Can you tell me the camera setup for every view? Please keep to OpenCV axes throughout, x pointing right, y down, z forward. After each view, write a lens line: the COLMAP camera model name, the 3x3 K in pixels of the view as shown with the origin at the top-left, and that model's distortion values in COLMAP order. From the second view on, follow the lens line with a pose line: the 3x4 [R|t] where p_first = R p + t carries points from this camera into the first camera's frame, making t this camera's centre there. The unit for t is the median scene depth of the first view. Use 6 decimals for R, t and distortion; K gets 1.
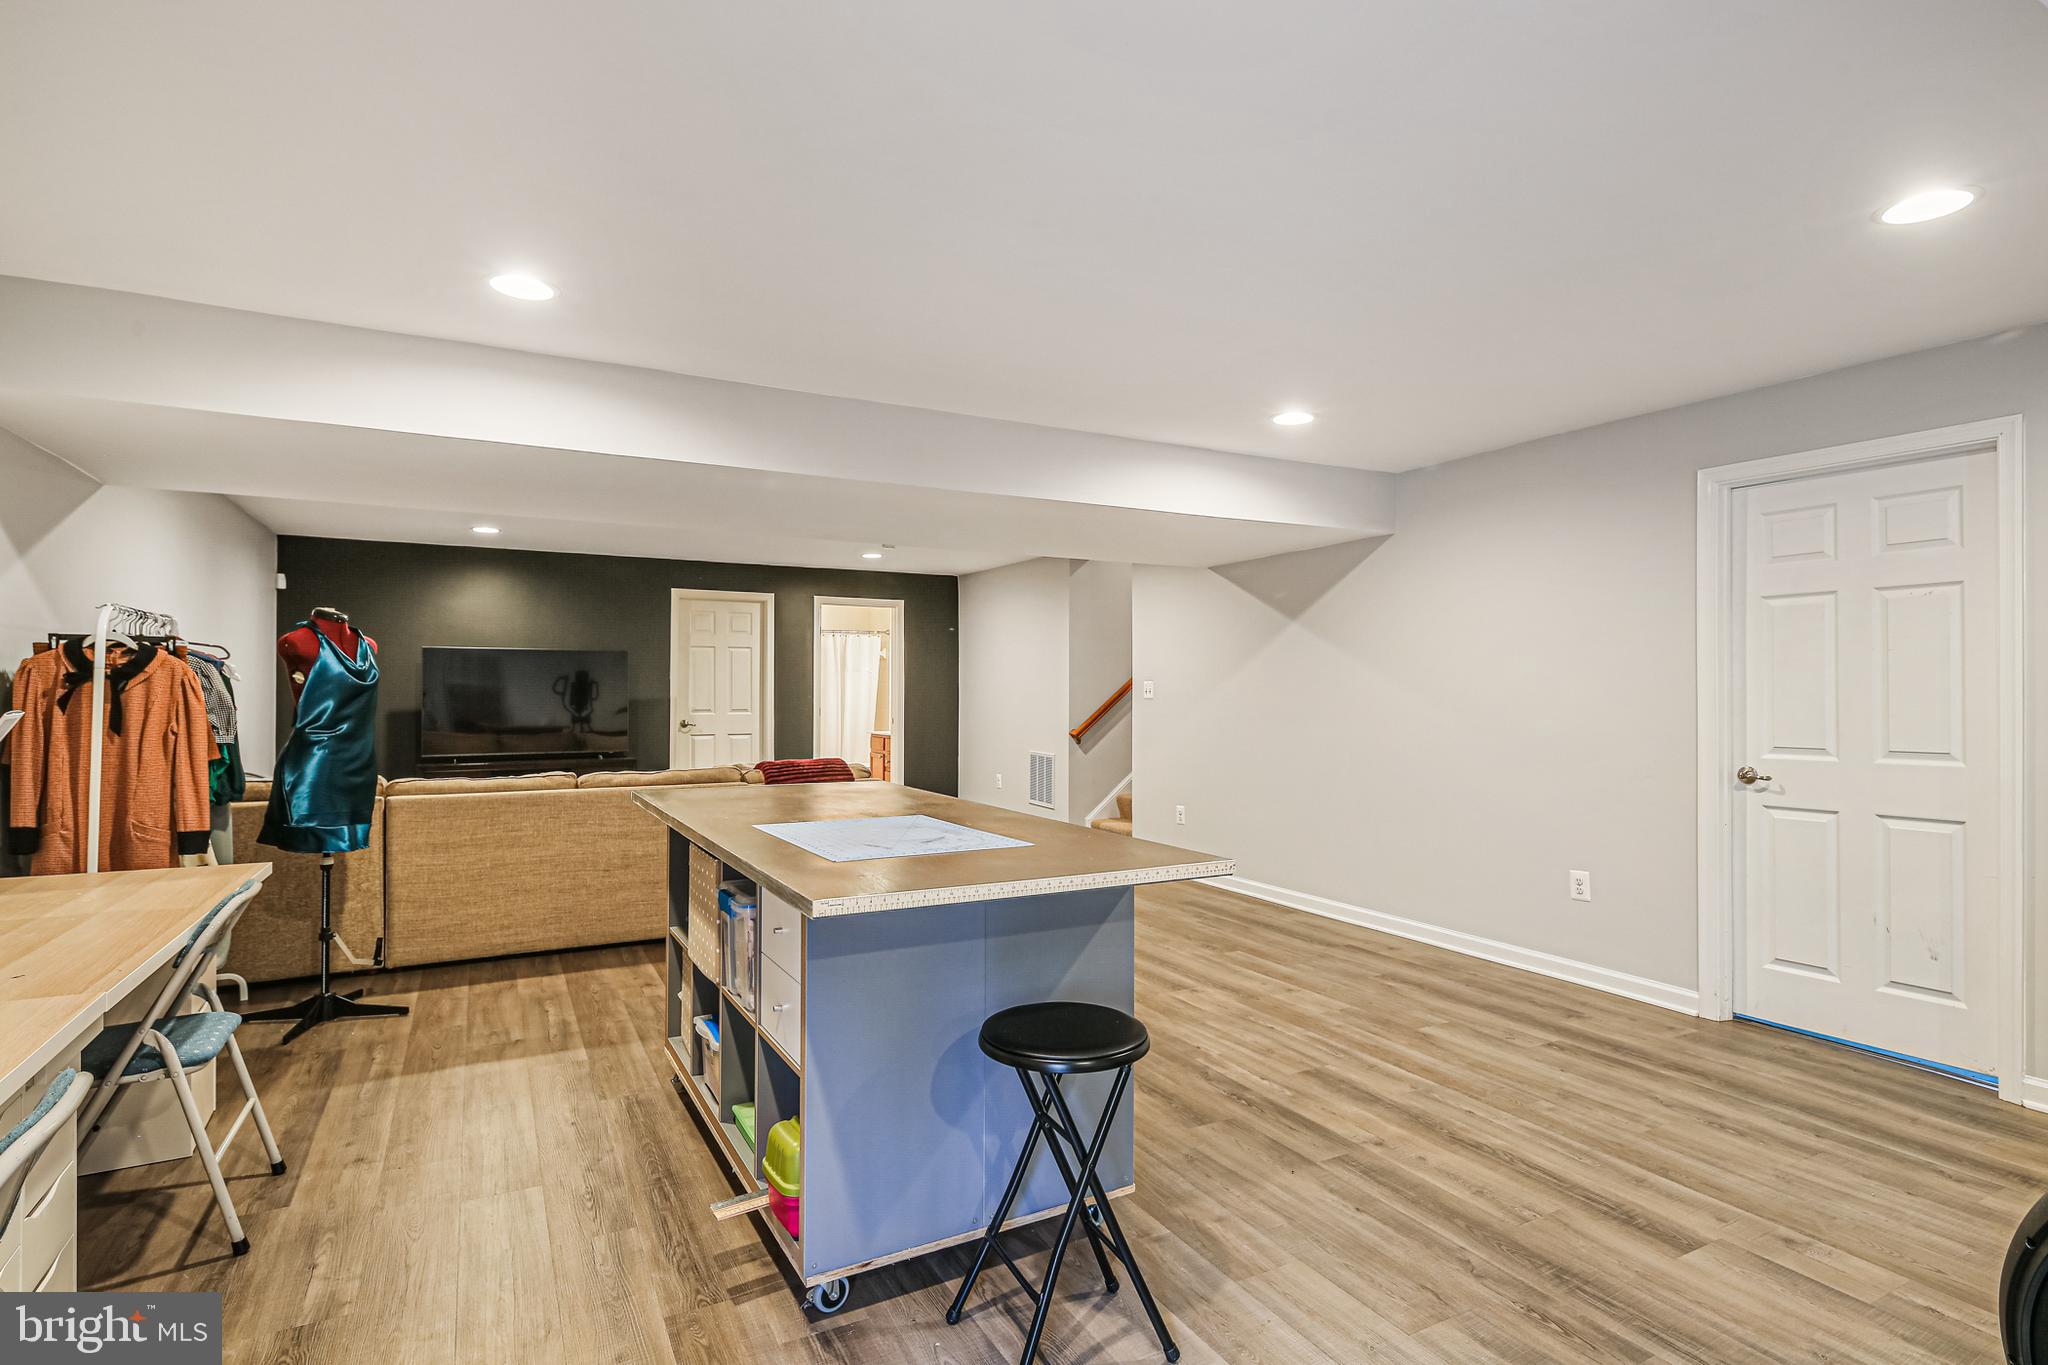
lens RADIAL K [[1011.9, 0, 1023.6], [0, 1011.9, 683.3], [0, 0, 1]] dist [0.001608, -0.001764]
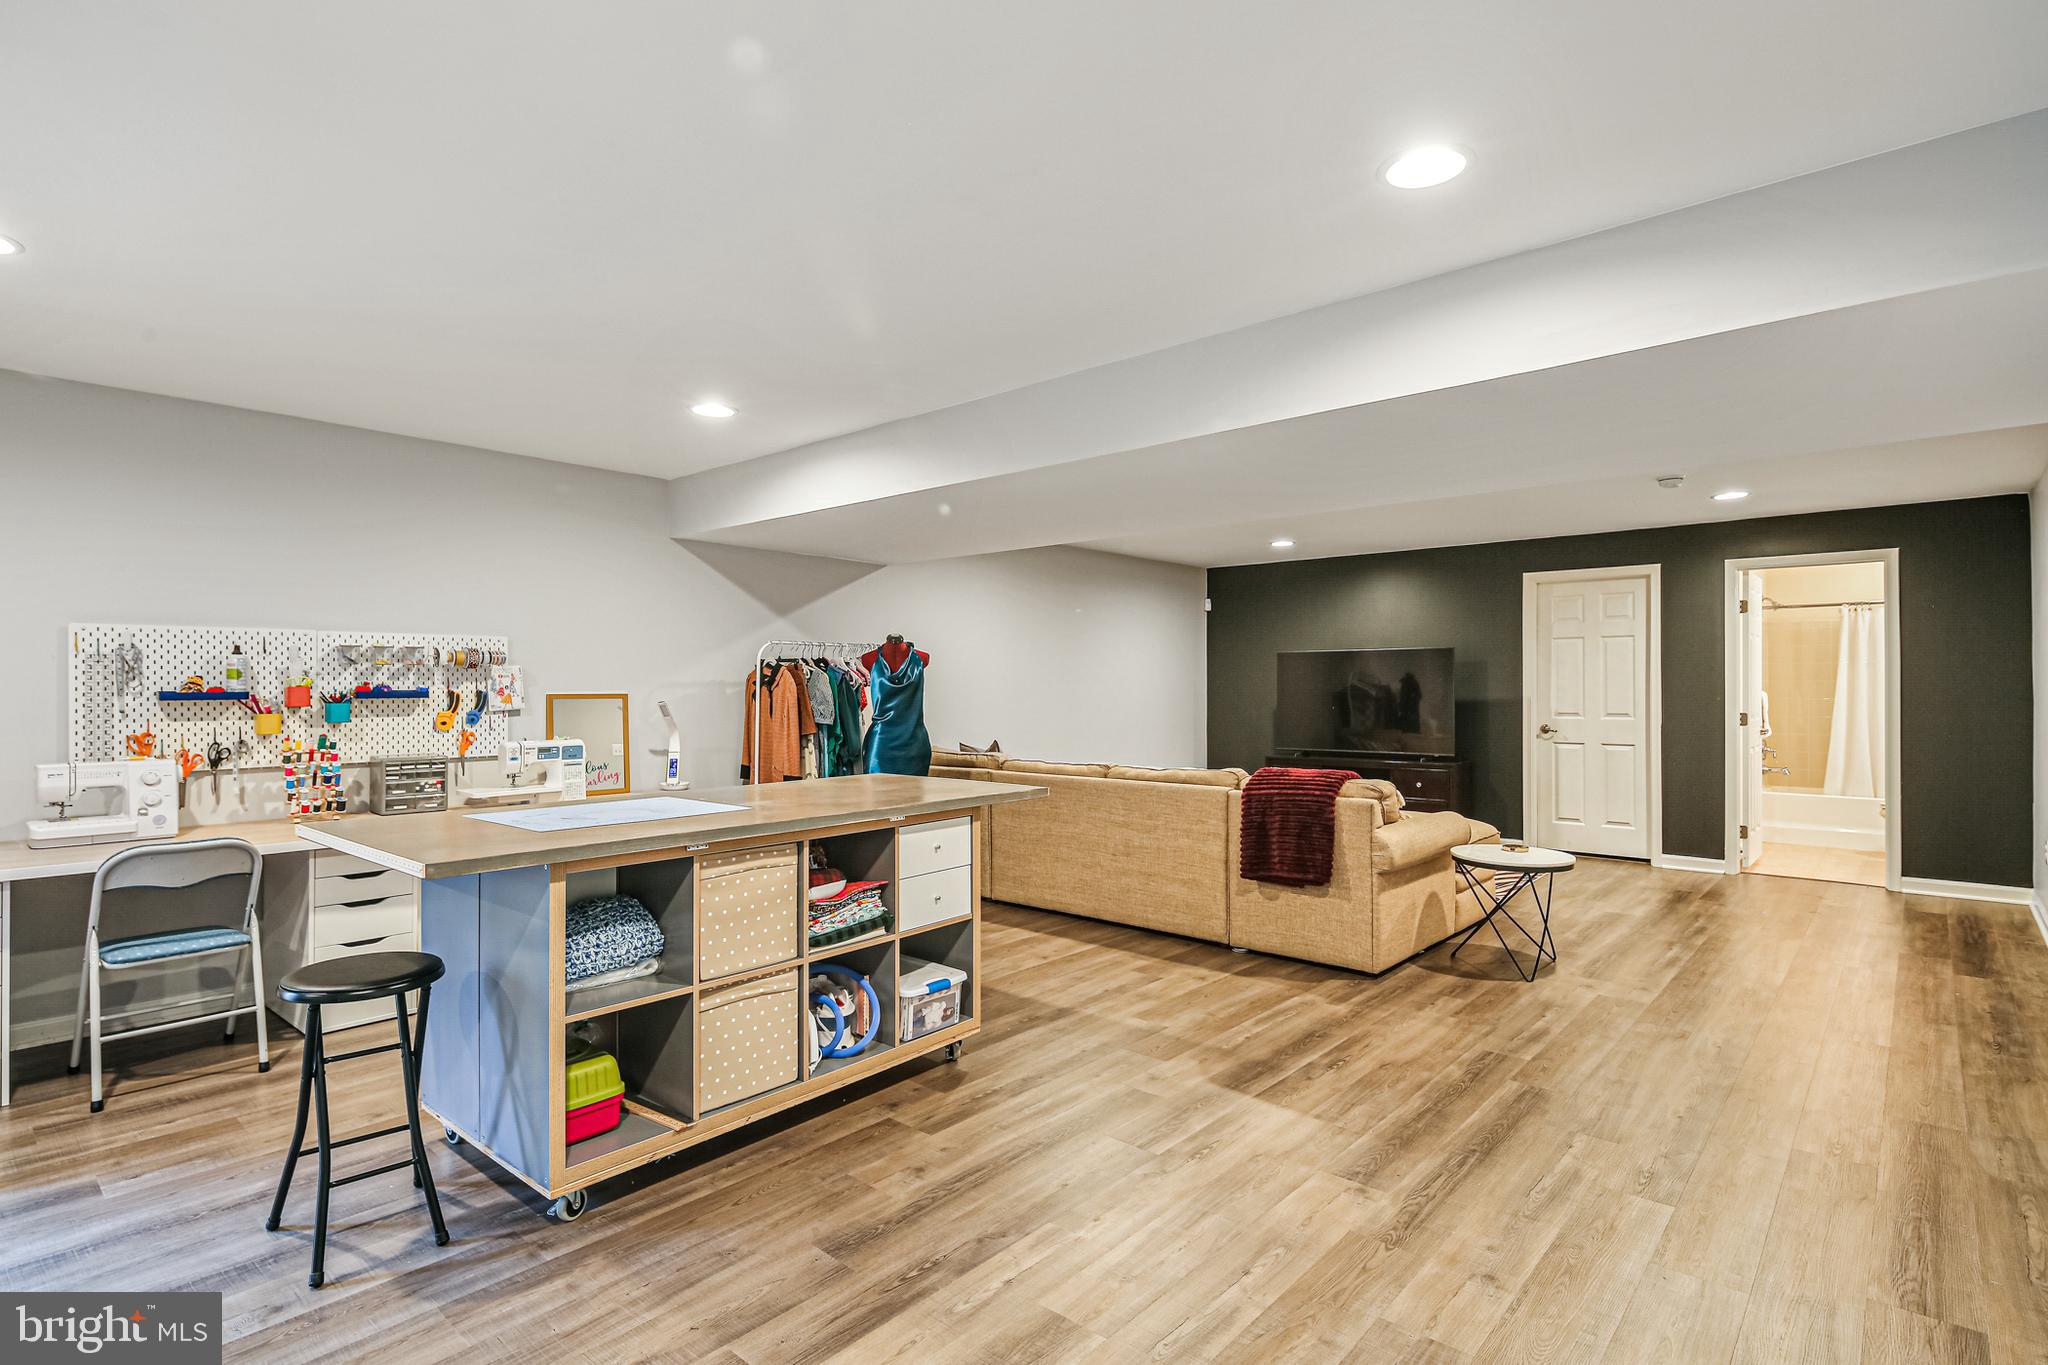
lens RADIAL K [[1011.9, 0, 1030.7], [0, 1011.9, 684.7], [0, 0, 1]] dist [0.001608, -0.001764]
pose [[0.350821, -0.004972, -0.936429, 0.377515], [0.007004, 0.999972, -0.002686, 0.001944], [0.936417, -0.005616, 0.350846, 0.344684]]
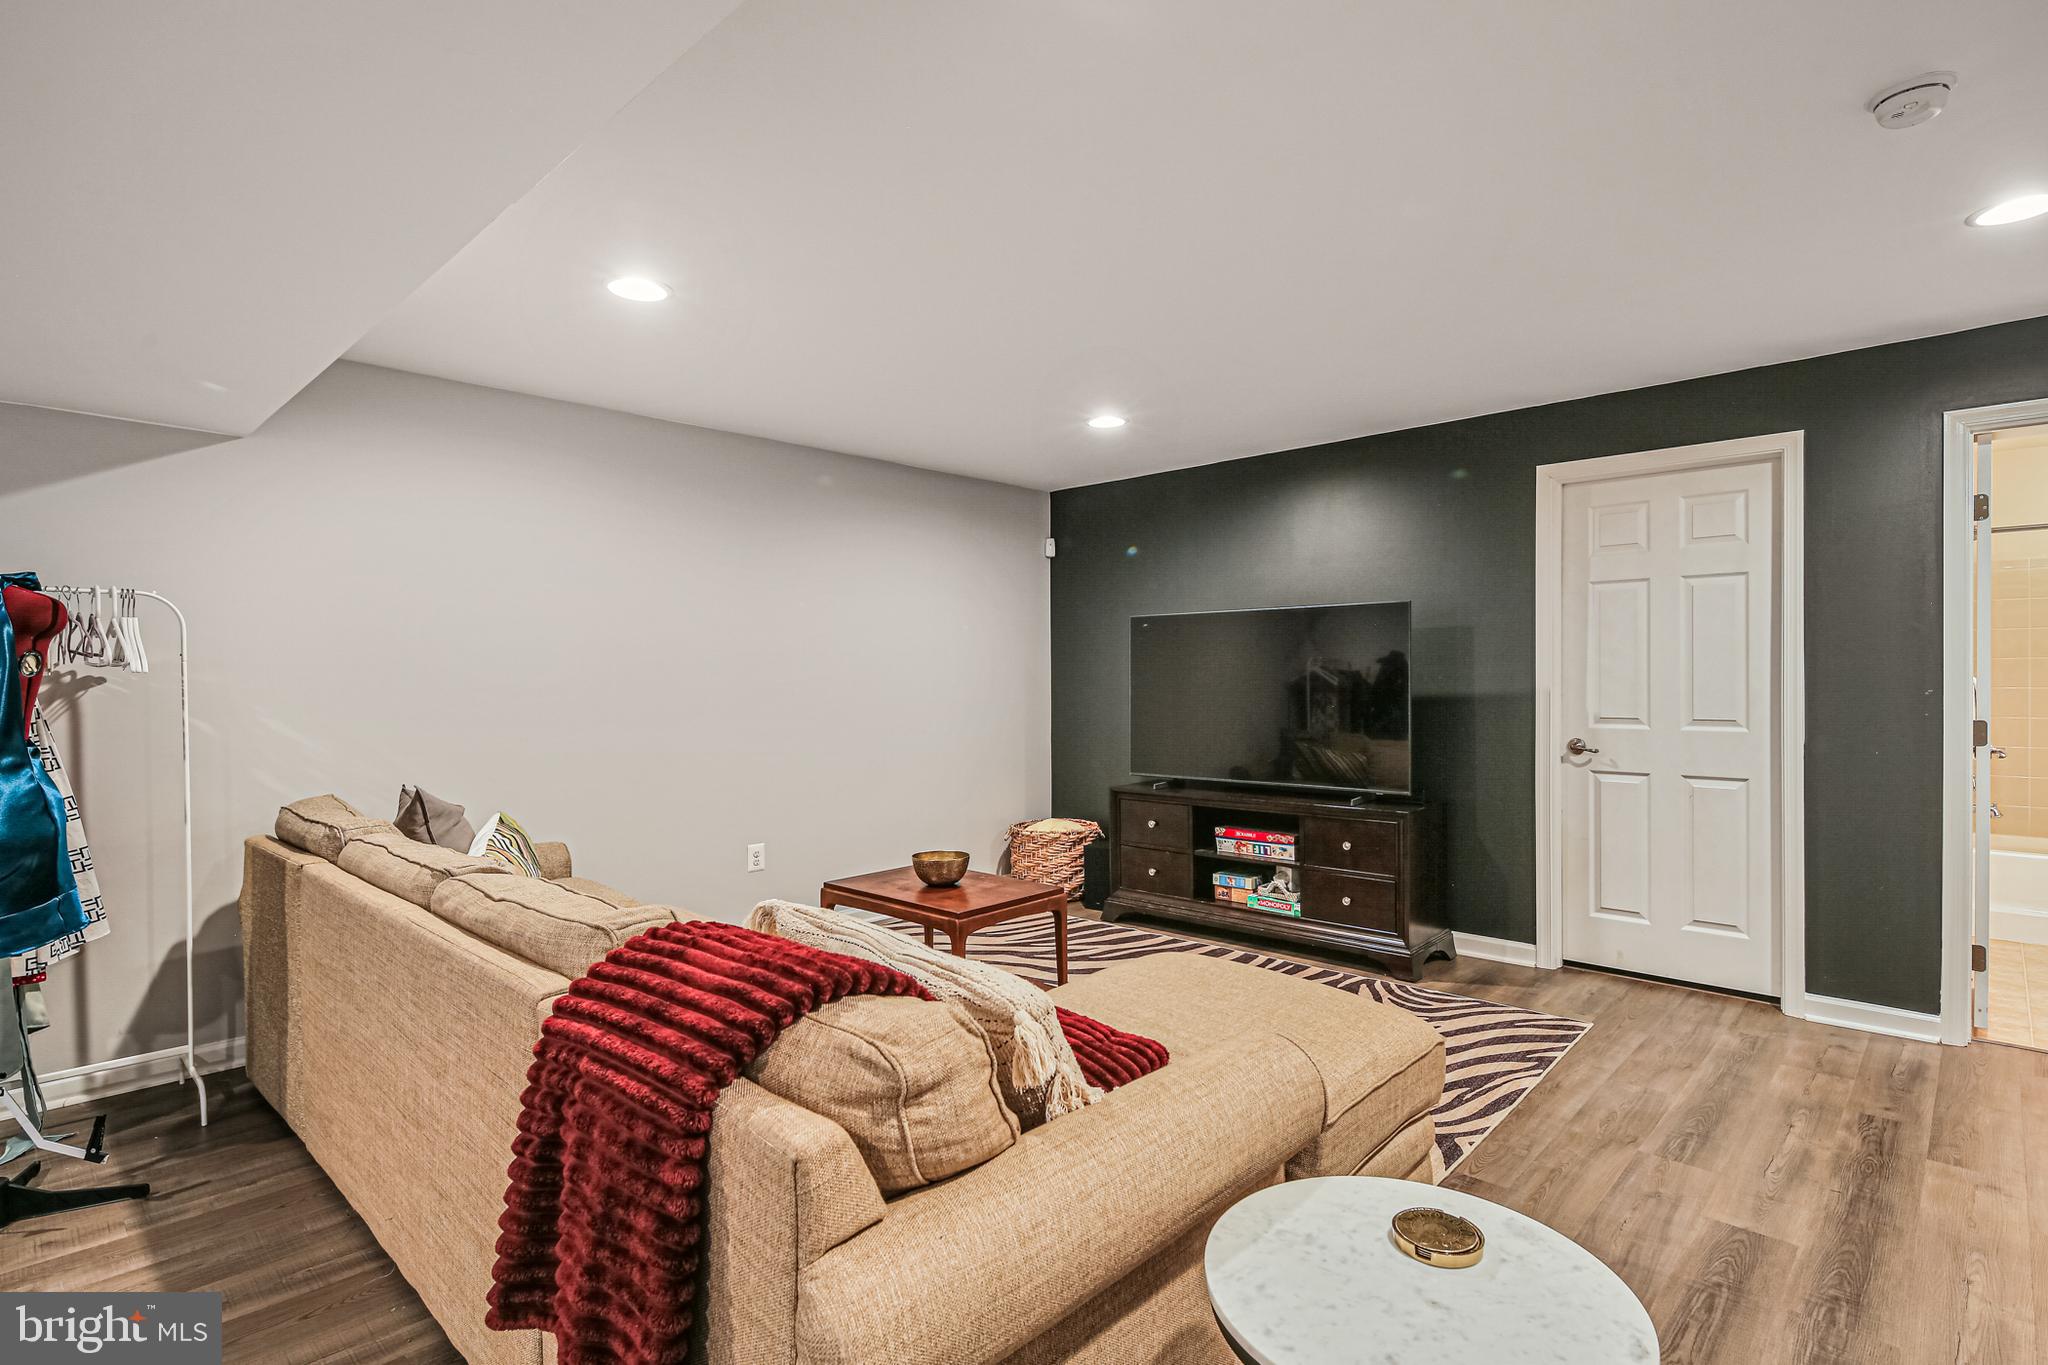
lens RADIAL K [[1011.9, 0, 1019.5], [0, 1011.9, 684.9], [0, 0, 1]] dist [0.001608, -0.001764]
pose [[0.310951, 0.005589, -0.950410, 0.045039], [0.012802, 0.999867, 0.010068, 0.003298], [0.950340, -0.015297, 0.310838, 0.716342]]
